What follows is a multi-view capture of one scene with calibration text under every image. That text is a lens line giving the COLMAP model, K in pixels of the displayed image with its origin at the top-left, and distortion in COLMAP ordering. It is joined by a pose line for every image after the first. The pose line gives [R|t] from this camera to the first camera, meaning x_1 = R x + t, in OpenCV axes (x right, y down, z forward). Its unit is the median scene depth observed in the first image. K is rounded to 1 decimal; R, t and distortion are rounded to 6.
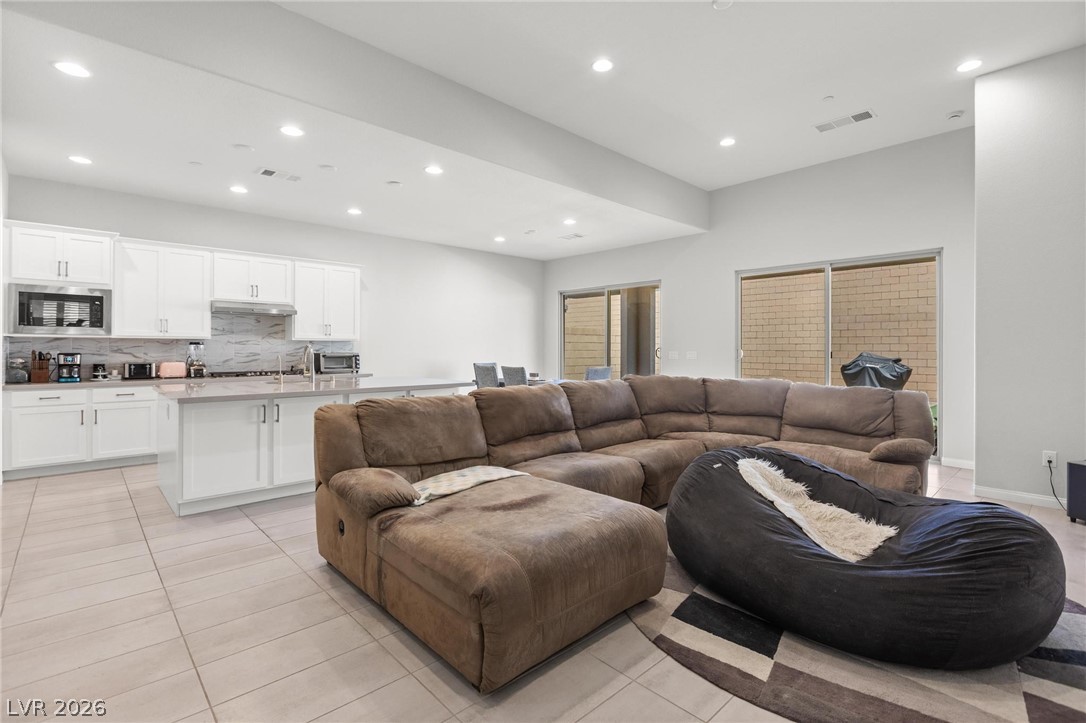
lens RADIAL K [[502.9, 0, 561.2], [0, 502.9, 350.0], [0, 0, 1]] dist [-0.004825, -0.001008]
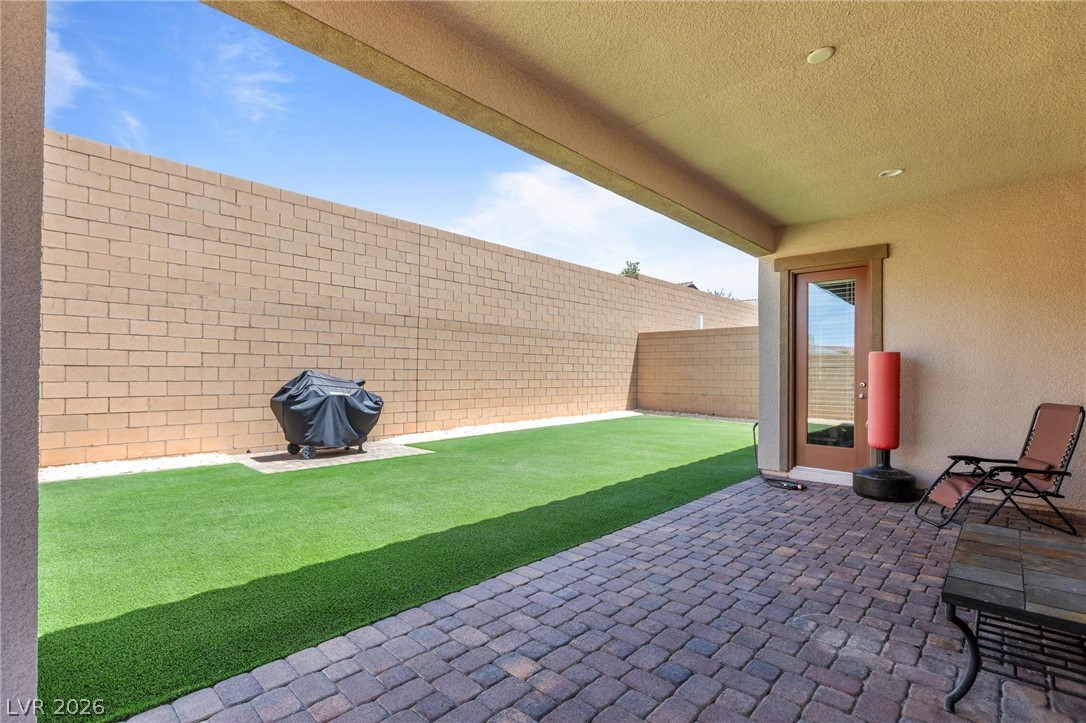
lens RADIAL K [[502.9, 0, 542.5], [0, 502.9, 368.1], [0, 0, 1]] dist [-0.004825, -0.001008]
pose [[-0.039640, 0.002115, 0.999212, 0.047750], [-0.009952, 0.999947, -0.002512, 0.001573], [-0.999164, -0.010044, -0.039617, 1.170044]]
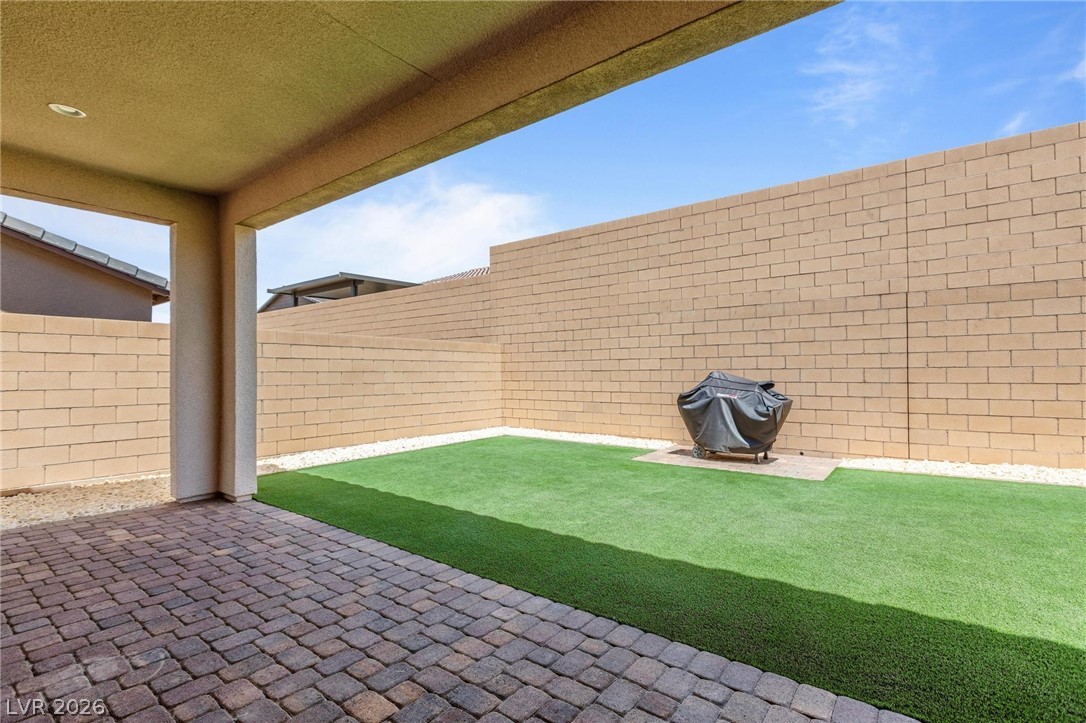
lens RADIAL K [[502.9, 0, 543.5], [0, 502.9, 370.4], [0, 0, 1]] dist [-0.004825, -0.001008]
pose [[0.989940, -0.012898, 0.140896, 0.509460], [0.013335, 0.999909, -0.002161, 0.003197], [-0.140855, 0.004018, 0.990022, 0.712401]]
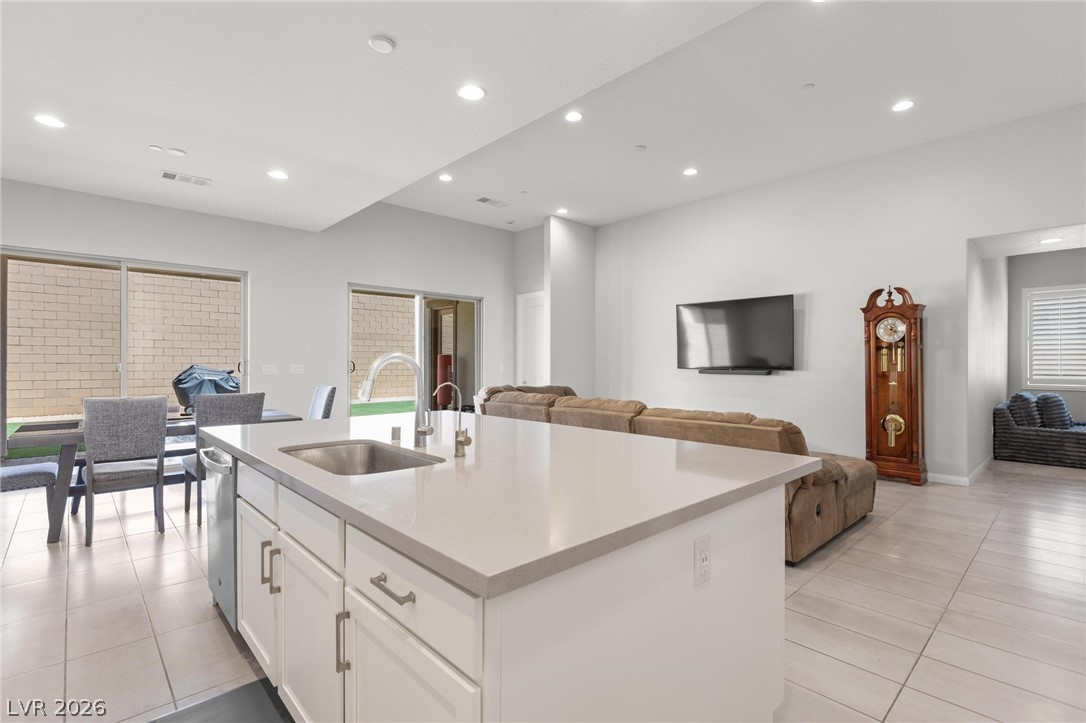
lens RADIAL K [[502.9, 0, 525.9], [0, 502.9, 360.5], [0, 0, 1]] dist [-0.004825, -0.001008]
pose [[0.048208, 0.002864, 0.998833, -0.503093], [-0.000701, 0.999996, -0.002834, -0.001872], [-0.998837, -0.000564, 0.048210, 0.491604]]
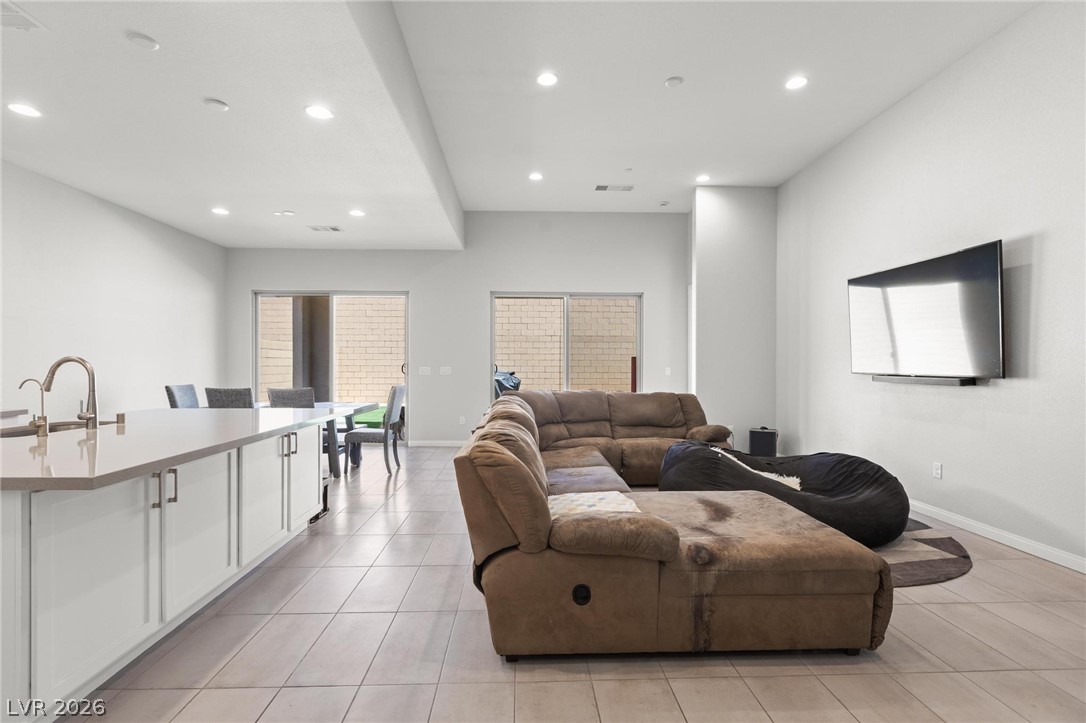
lens RADIAL K [[502.9, 0, 539.3], [0, 502.9, 375.5], [0, 0, 1]] dist [-0.004825, -0.001008]
pose [[0.672835, -0.016546, 0.739607, -0.311138], [0.000947, 0.999768, 0.021505, -0.000917], [-0.739792, -0.013769, 0.672695, 0.156459]]
